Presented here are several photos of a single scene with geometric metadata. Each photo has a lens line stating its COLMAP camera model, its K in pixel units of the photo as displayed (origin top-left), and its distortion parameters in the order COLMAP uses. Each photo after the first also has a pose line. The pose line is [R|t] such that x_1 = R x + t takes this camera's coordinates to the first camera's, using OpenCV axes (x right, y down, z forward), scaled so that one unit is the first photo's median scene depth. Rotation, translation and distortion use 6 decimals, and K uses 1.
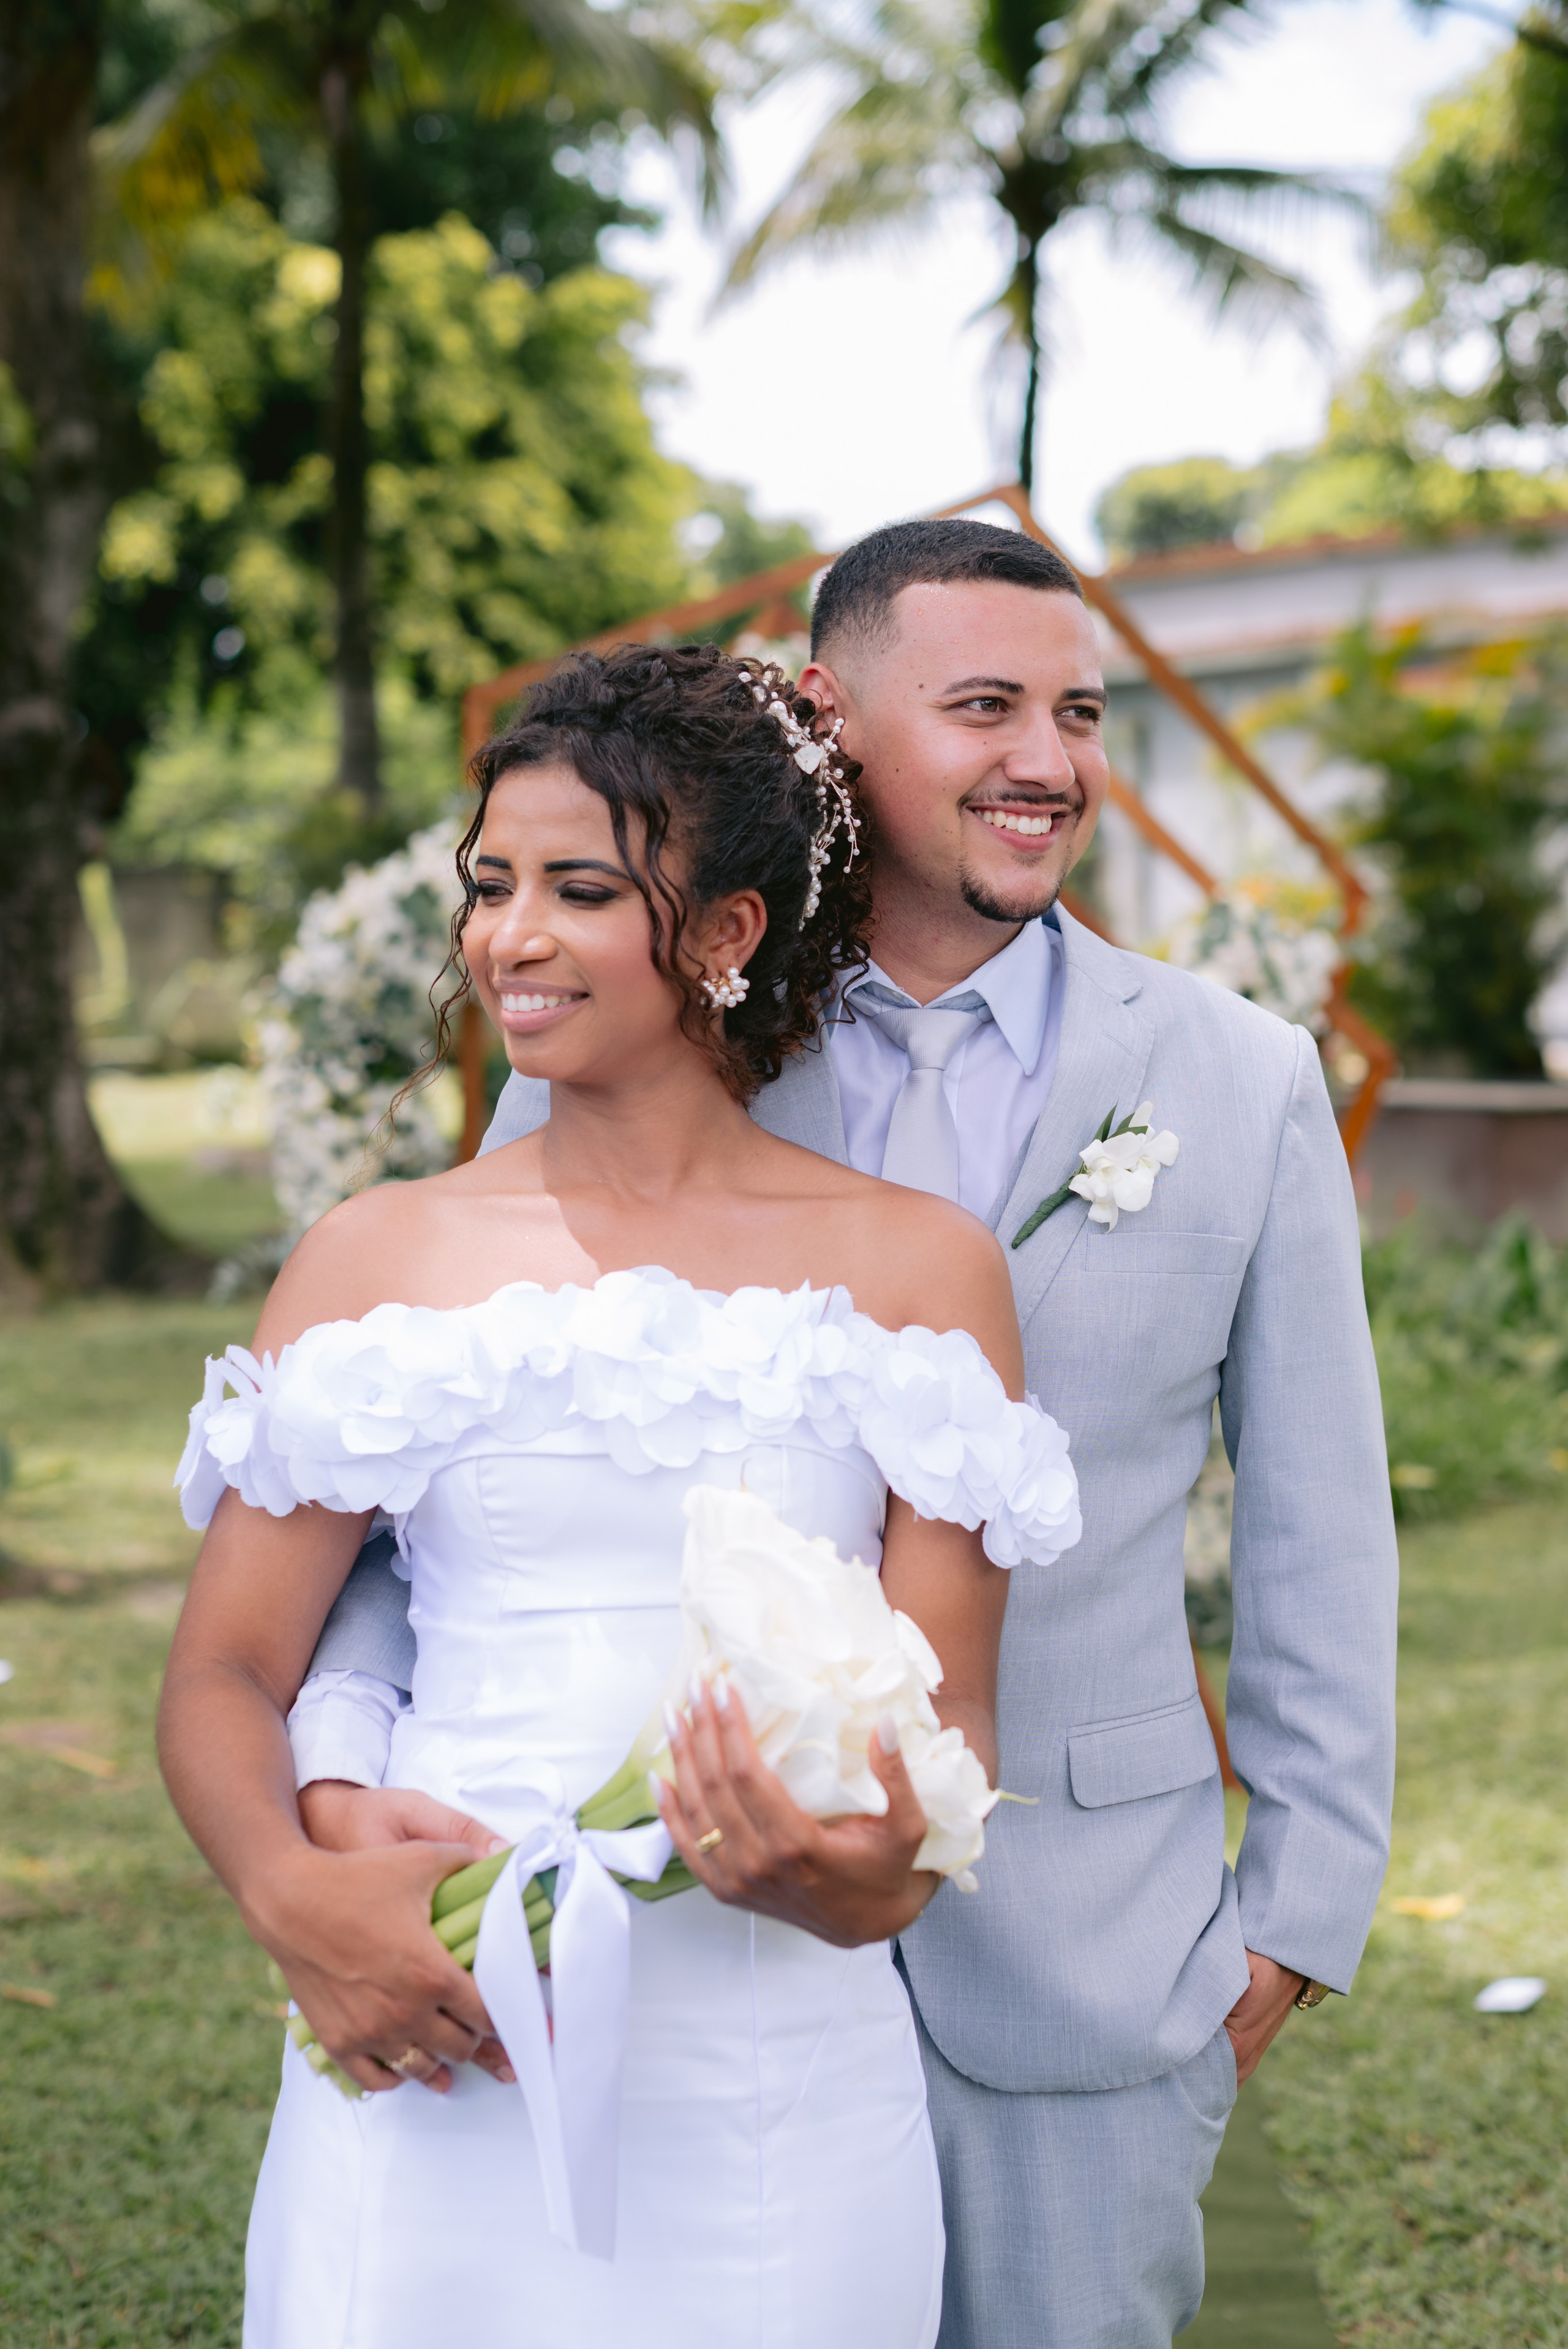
lens RADIAL K [[3465.9, 0, 789.8], [0, 3465.9, 1182.3], [0, 0, 1]] dist [-0.004564, -0.055538]
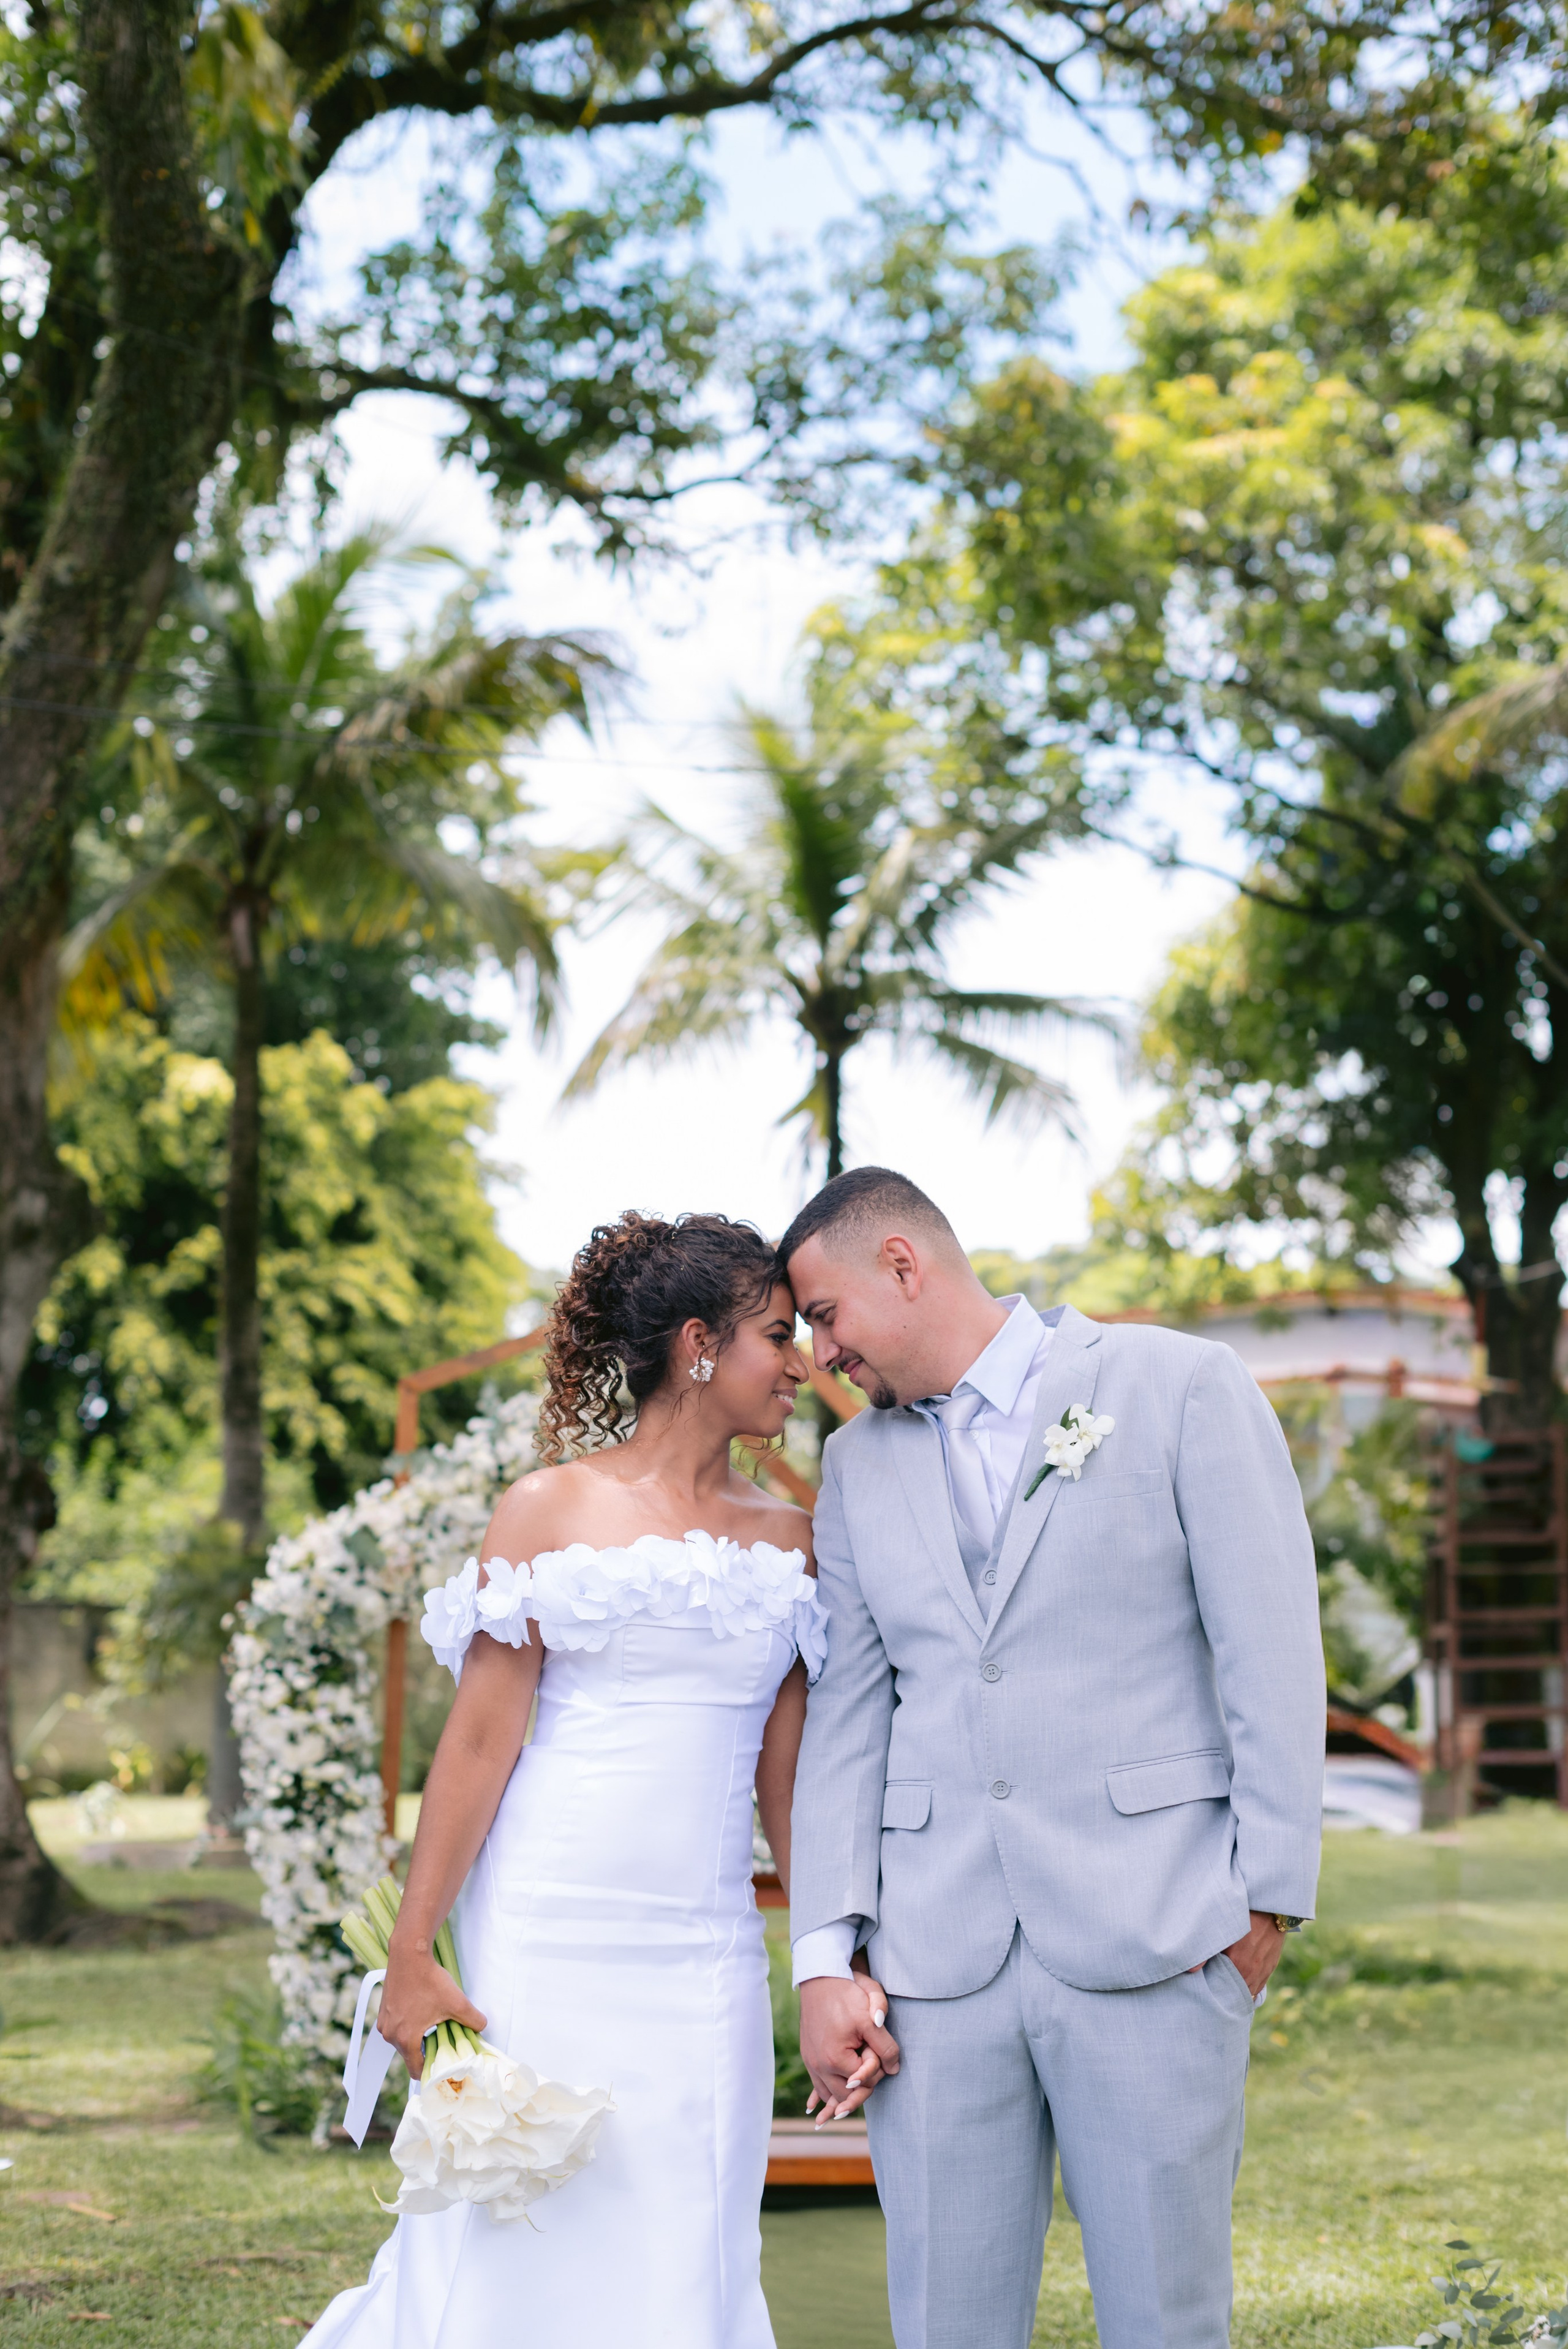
lens RADIAL K [[3551.6, 0, 796.0], [0, 3551.6, 1086.1], [0, 0, 1]] dist [-0.010365, 0.076509]
pose [[0.998295, 0.009945, 0.057517, -0.009758], [0.005076, 0.966856, -0.255273, 0.038507], [-0.058149, 0.255129, 0.965157, -0.133585]]
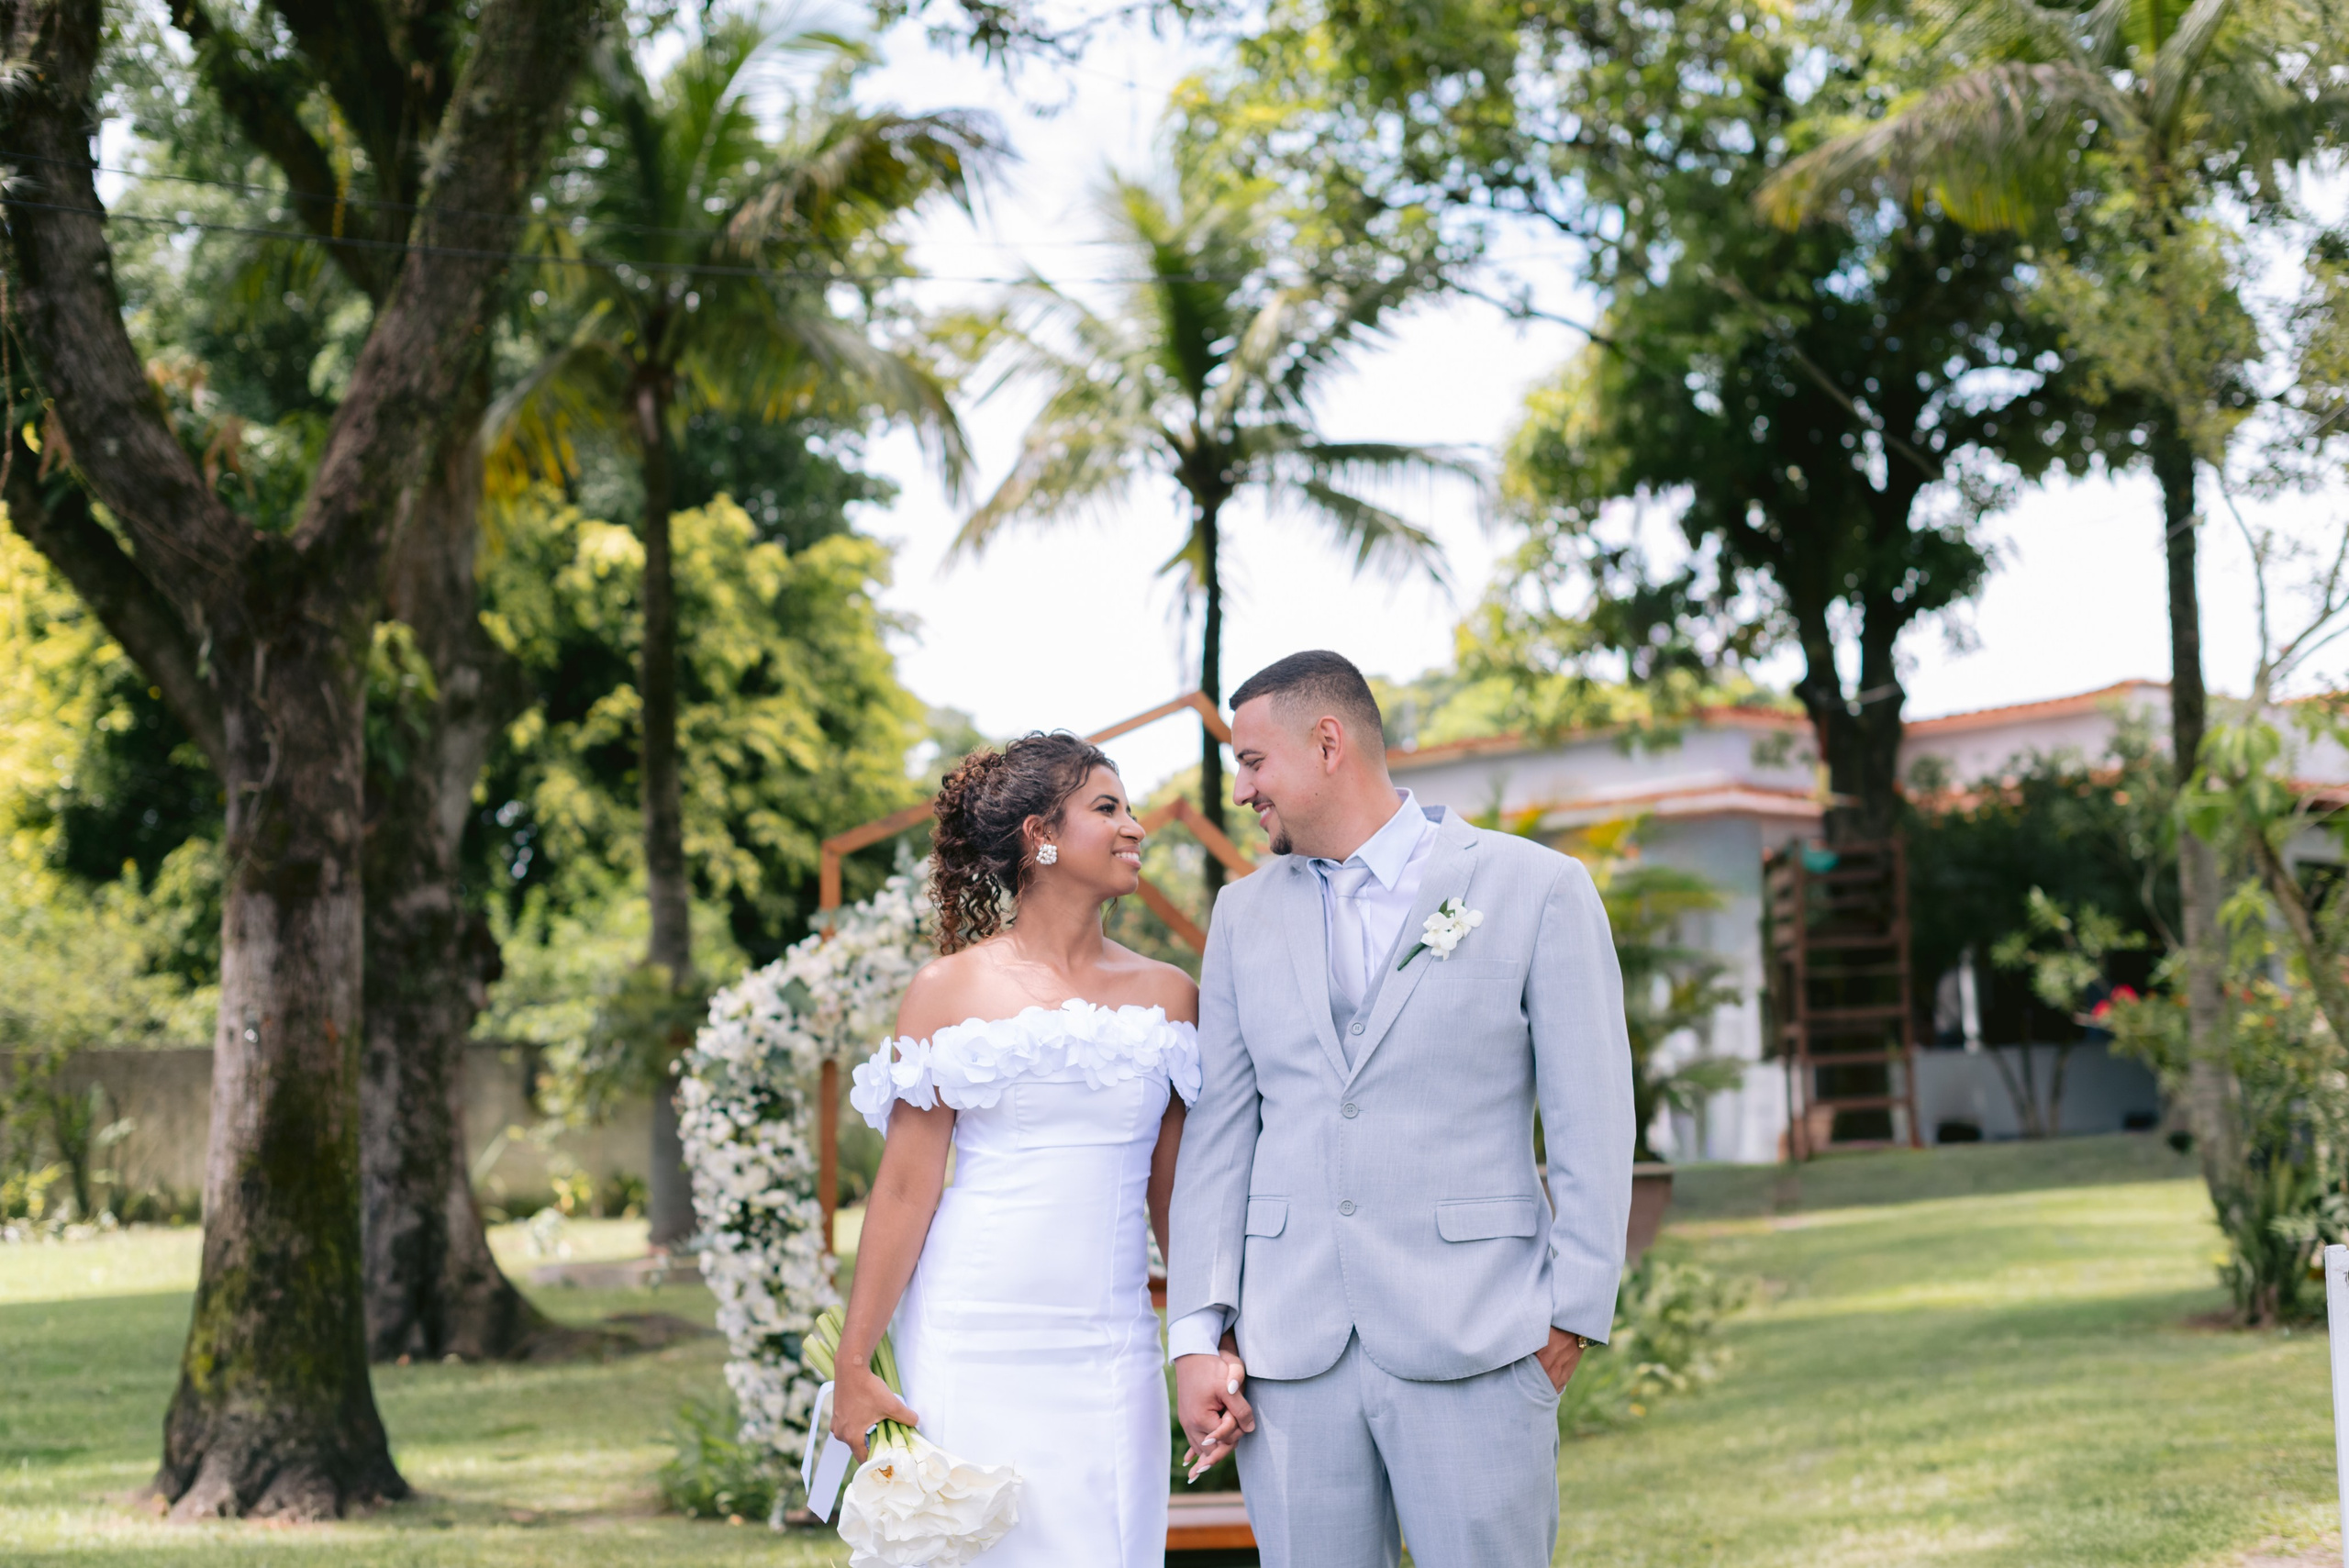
lens RADIAL K [[3465.8, 0, 1209.0], [0, 3465.8, 718.8], [0, 0, 1]] dist [-0.004564, -0.055538]
pose [[0.997571, -0.023658, 0.065509, -0.011480], [0.036093, 0.979999, -0.195701, 0.038876], [-0.059569, 0.197590, 0.978473, -0.174017]]
